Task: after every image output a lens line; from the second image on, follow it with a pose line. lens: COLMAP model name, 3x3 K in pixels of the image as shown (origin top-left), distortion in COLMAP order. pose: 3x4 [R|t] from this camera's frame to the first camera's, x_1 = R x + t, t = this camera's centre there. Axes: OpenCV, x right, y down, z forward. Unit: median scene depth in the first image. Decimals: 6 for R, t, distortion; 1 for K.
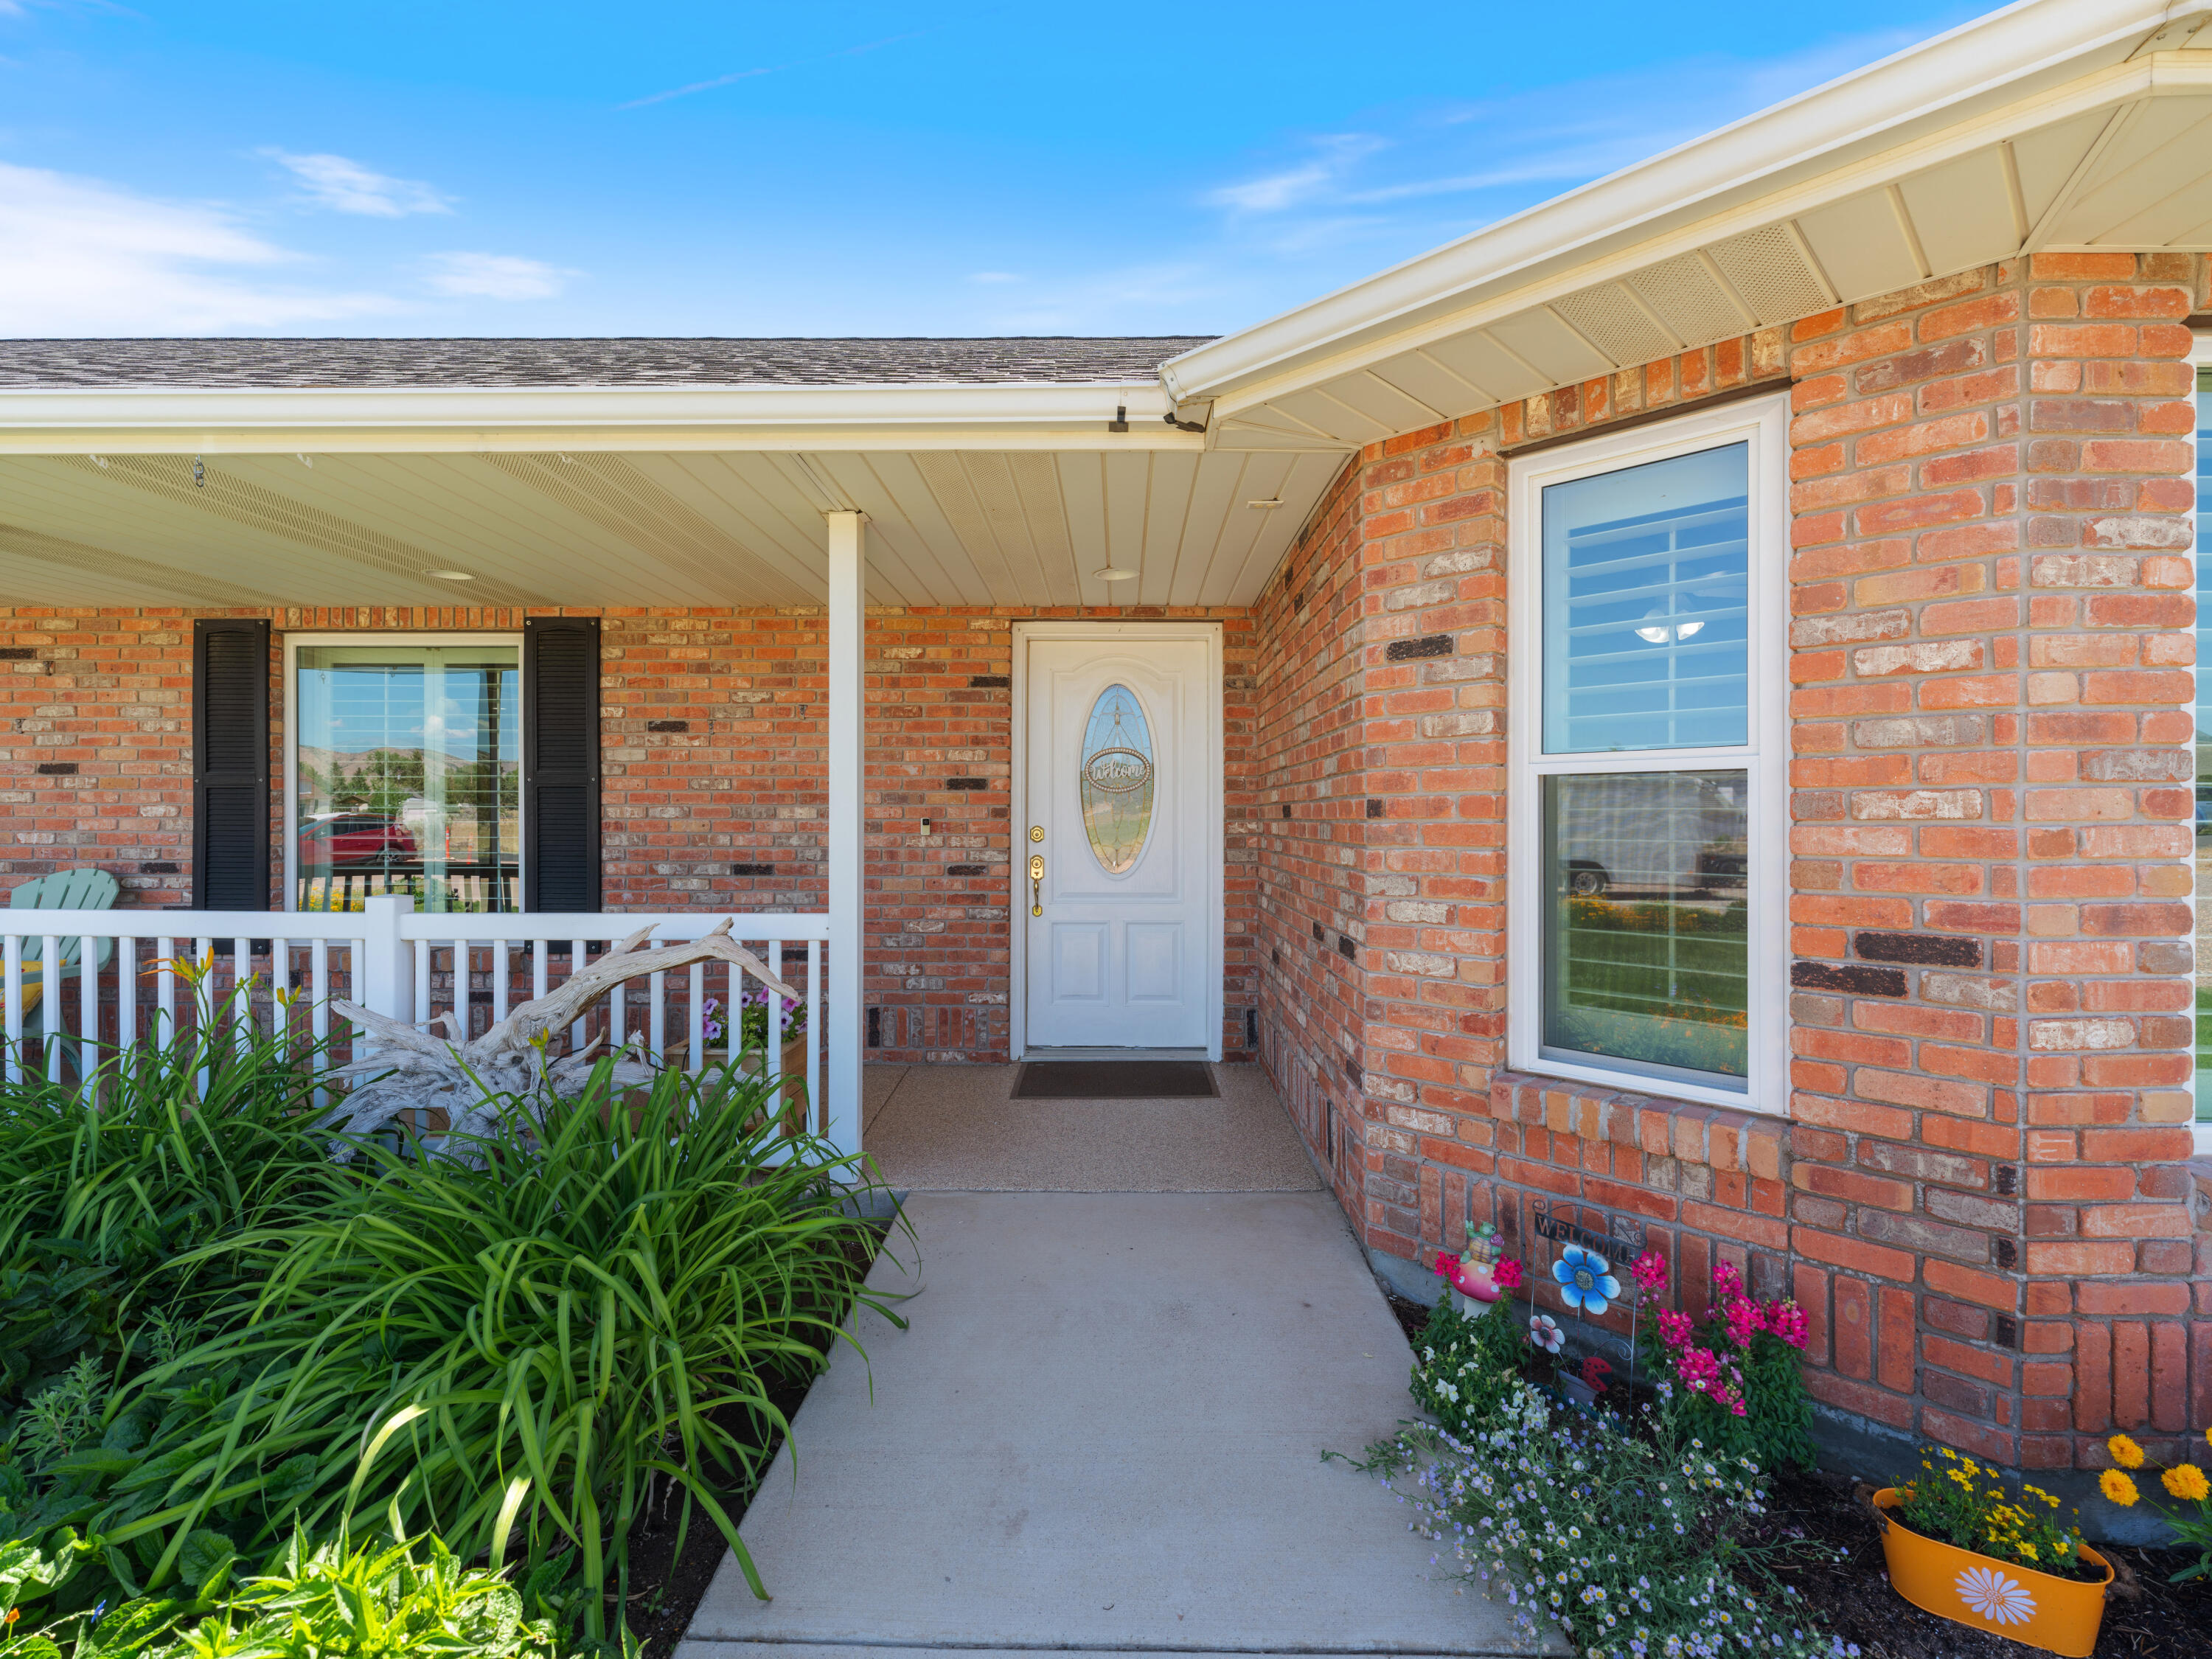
lens RADIAL K [[1024.9, 0, 1102.3], [0, 1024.9, 824.4], [0, 0, 1]] dist [-0.001871, 0.000057]
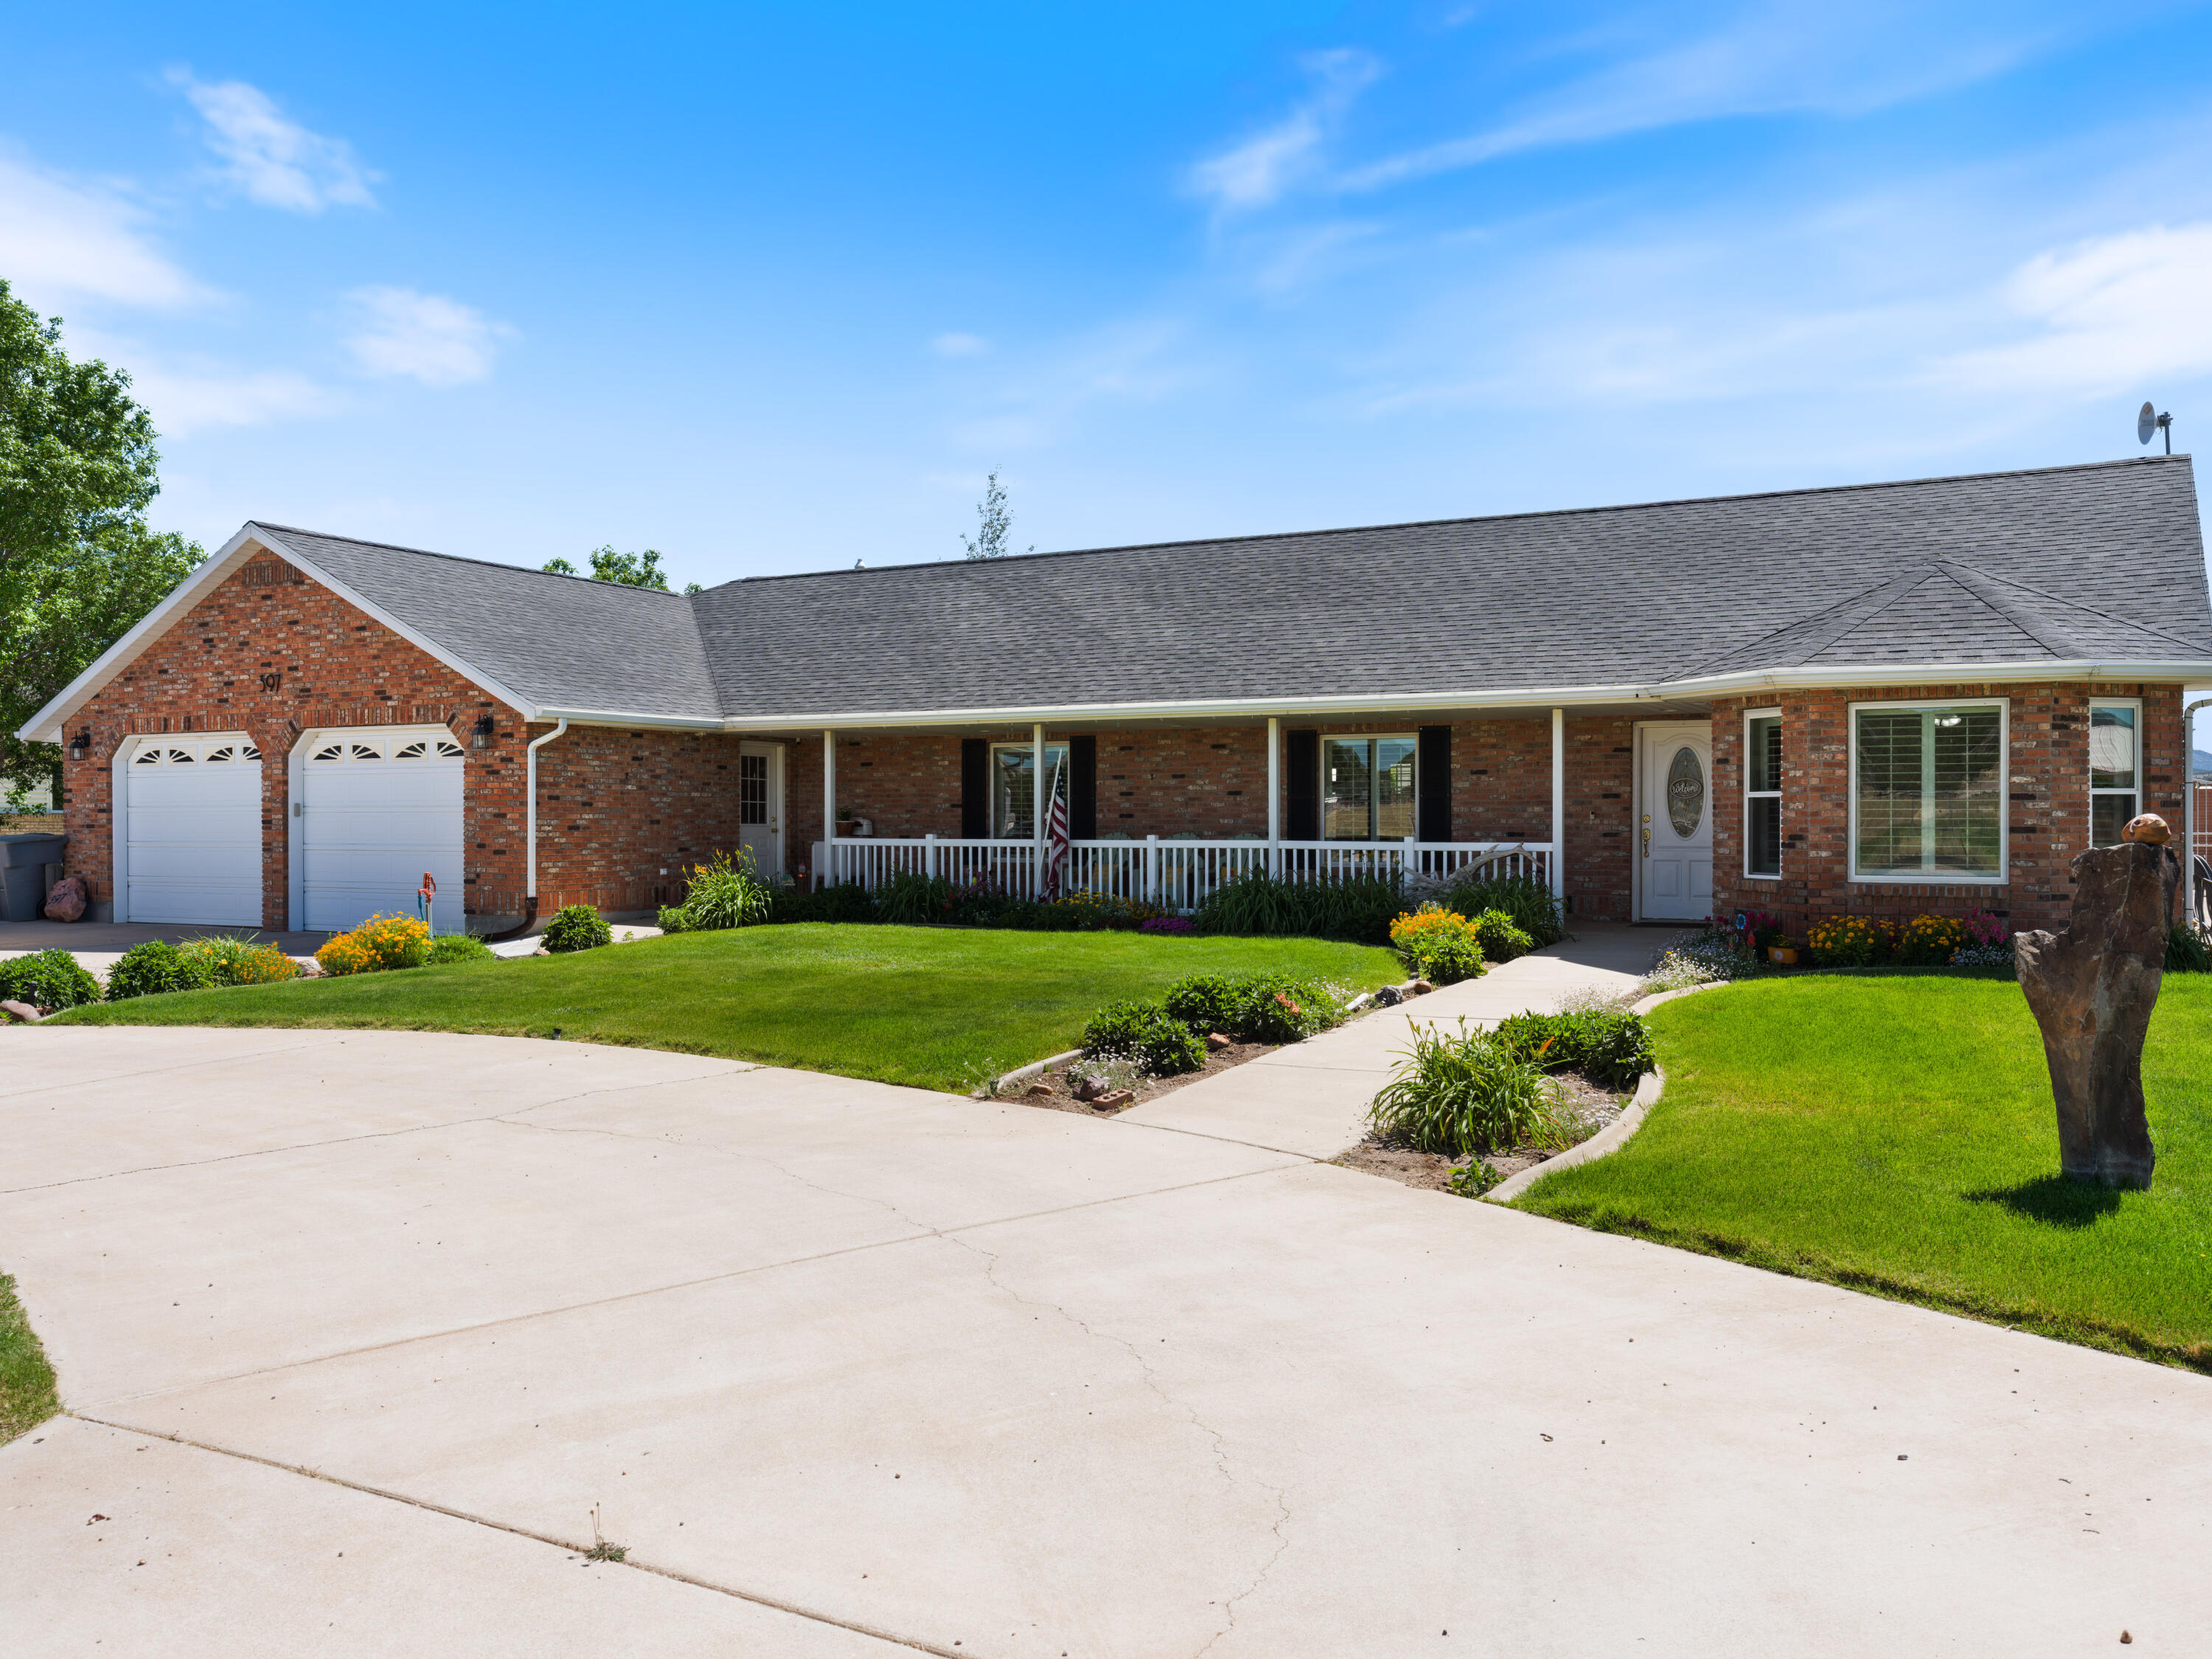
lens RADIAL K [[1771.7, 0, 1106.0], [0, 1771.7, 829.5], [0, 0, 1]] dist [-0.005216, -0.003494]
pose [[0.884860, -0.000001, -0.465857, 0.693102], [-0.000563, 0.999999, -0.001073, 0.038520], [0.465857, 0.001212, 0.884859, -2.933902]]
